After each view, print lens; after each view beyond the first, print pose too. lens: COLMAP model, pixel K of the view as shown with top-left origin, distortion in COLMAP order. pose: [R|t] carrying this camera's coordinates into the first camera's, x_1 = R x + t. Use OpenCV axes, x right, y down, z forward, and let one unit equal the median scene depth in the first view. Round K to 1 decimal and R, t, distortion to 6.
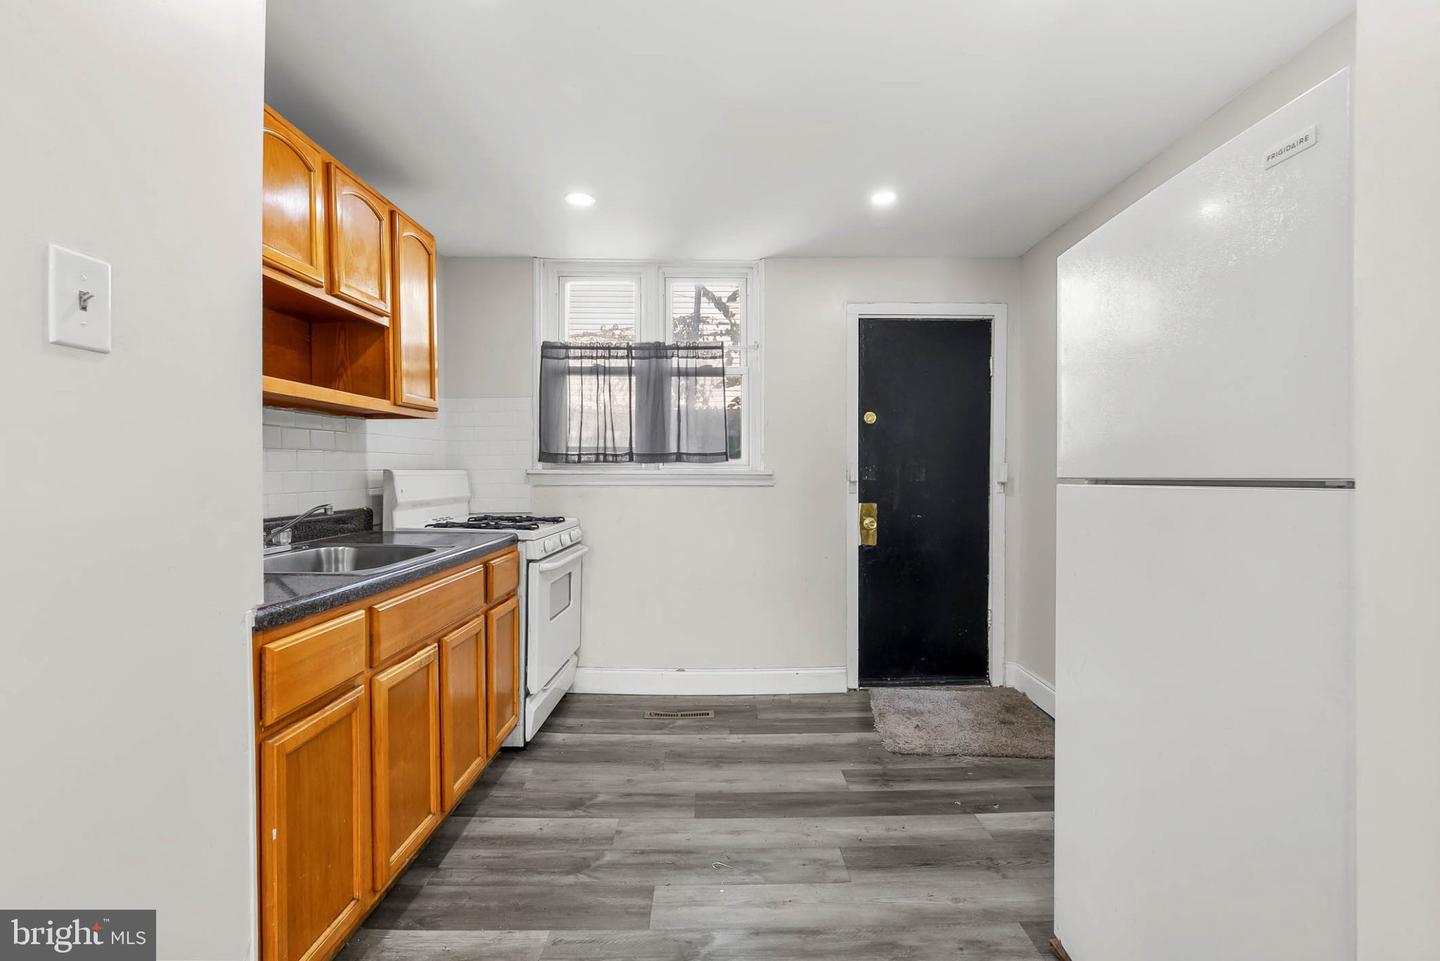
lens RADIAL K [[662.1, 0, 715.3], [0, 662.1, 477.5], [0, 0, 1]] dist [-0.004924, -0.000021]
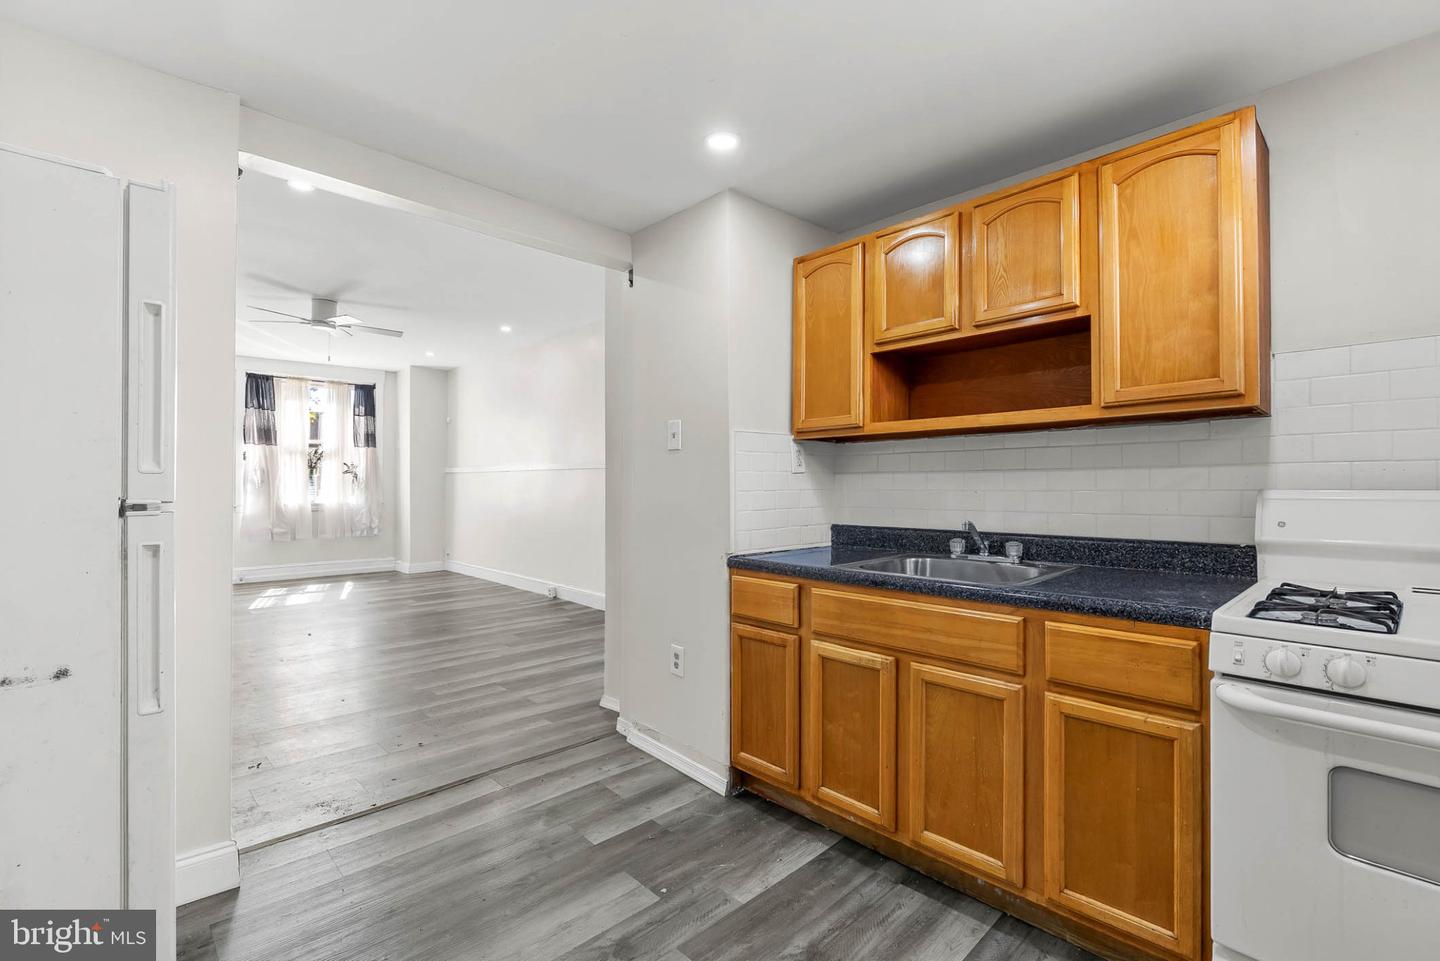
lens RADIAL K [[655.2, 0, 731.0], [0, 655.2, 483.9], [0, 0, 1]] dist [-0.004534, 0.000128]
pose [[-0.711210, -0.005379, -0.702959, 0.289911], [-0.010152, 0.999945, 0.002620, -0.012387], [0.702906, 0.009000, -0.711225, 0.942294]]
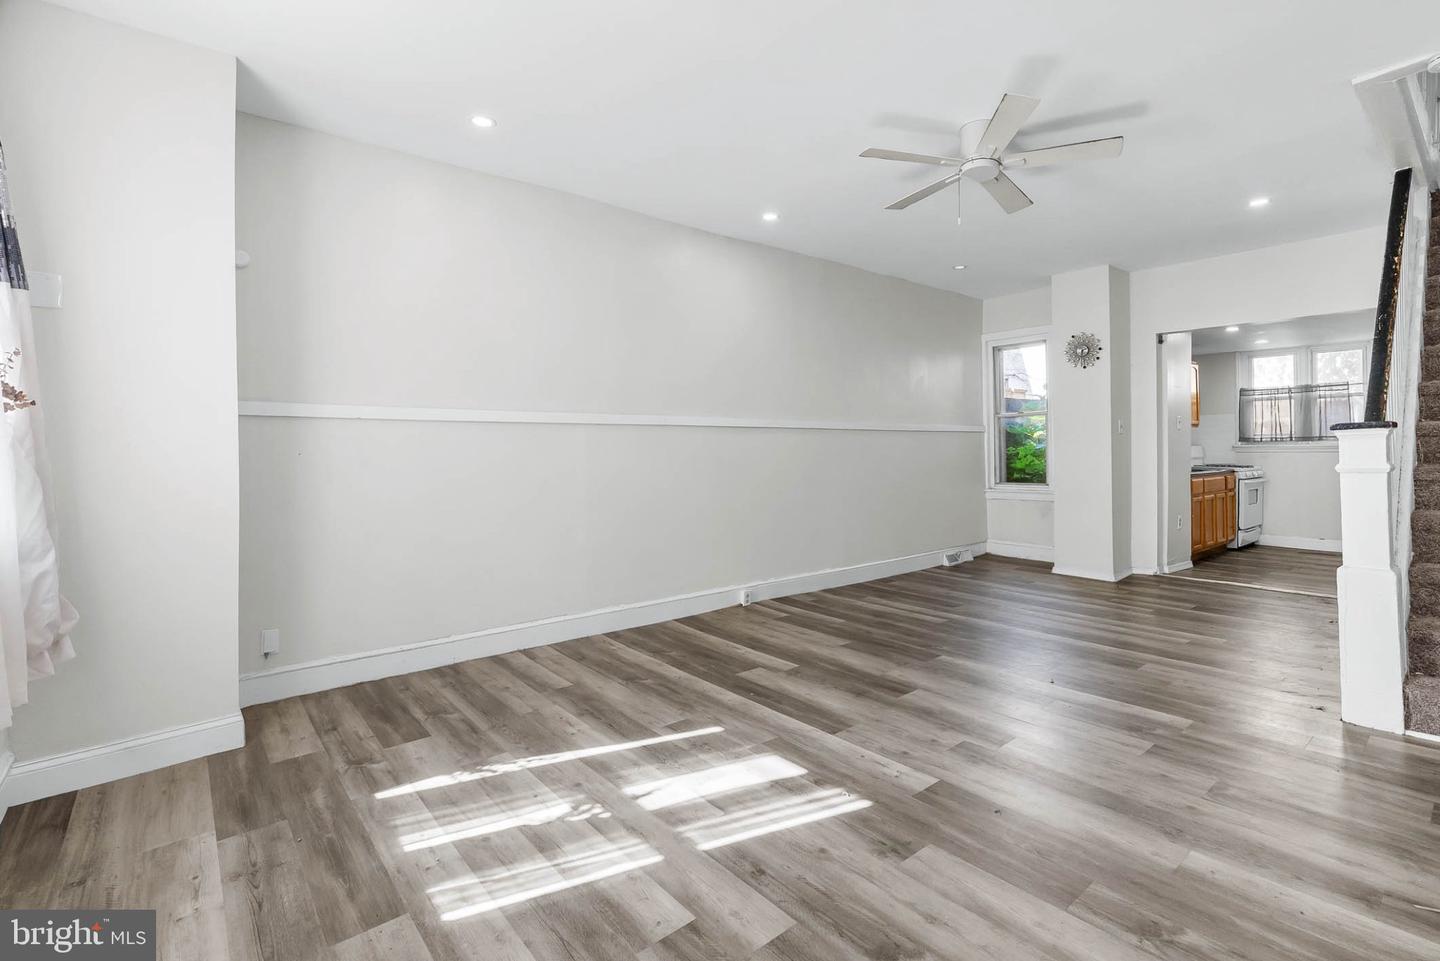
lens RADIAL K [[665.8, 0, 719.1], [0, 665.8, 454.6], [0, 0, 1]] dist [-0.004841, 0.000904]
pose [[0.650550, -0.003496, -0.759455, 0.336517], [0.001154, 0.999993, -0.003614, 0.029019], [0.759462, 0.001475, 0.650550, -2.027429]]
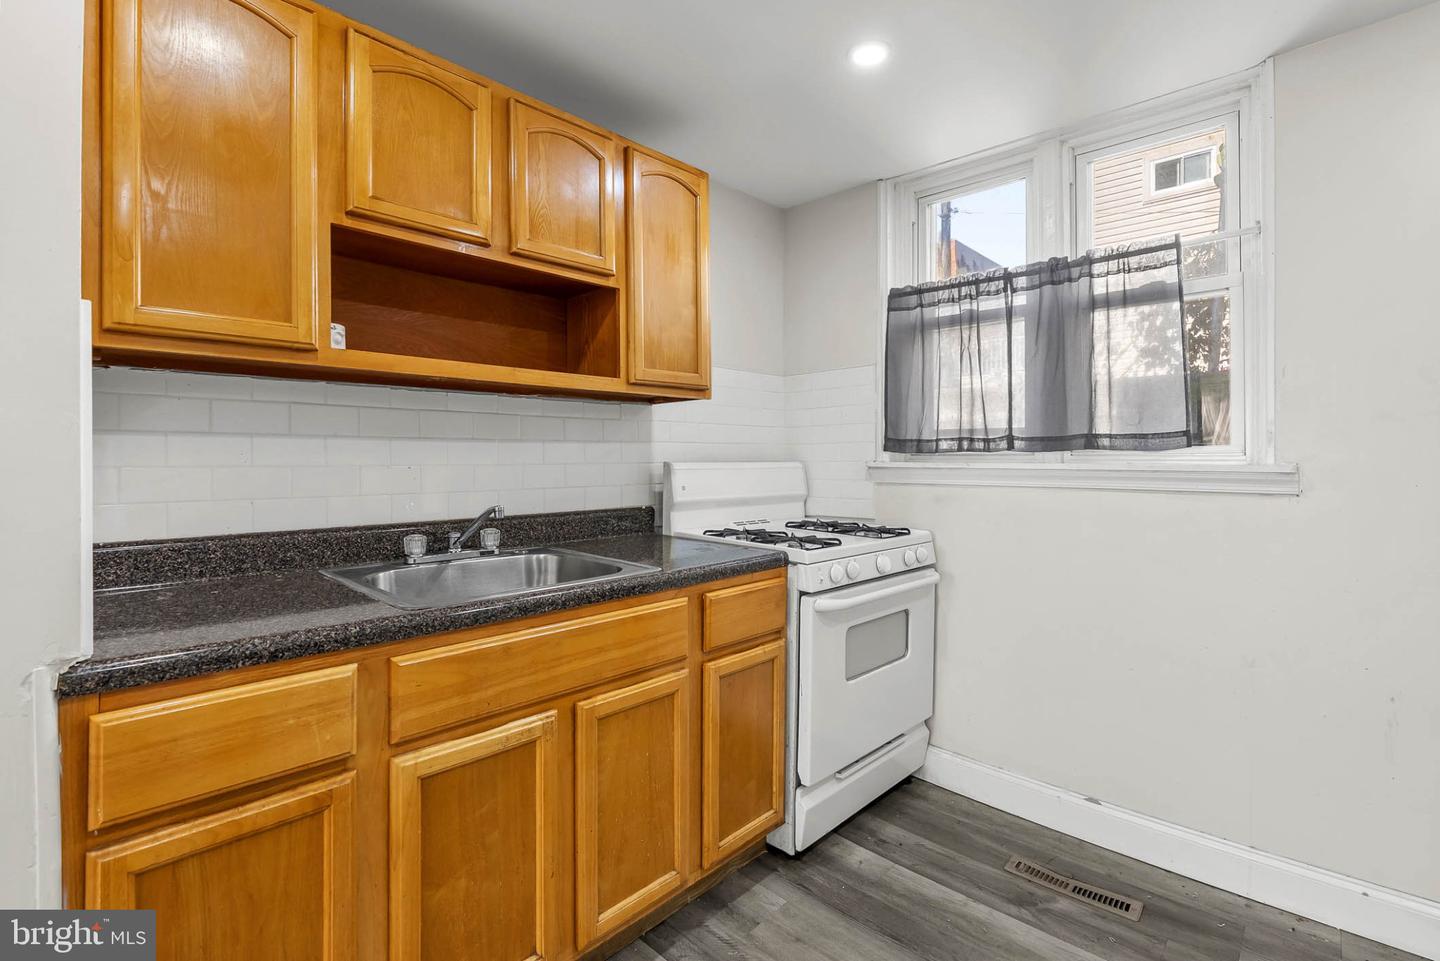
lens RADIAL K [[665.8, 0, 719.1], [0, 665.8, 454.6], [0, 0, 1]] dist [-0.004841, 0.000904]
pose [[0.735249, -0.005139, -0.677778, 0.115721], [-0.007344, 0.999852, -0.015547, -0.007786], [0.677758, 0.016409, 0.735102, 0.360443]]
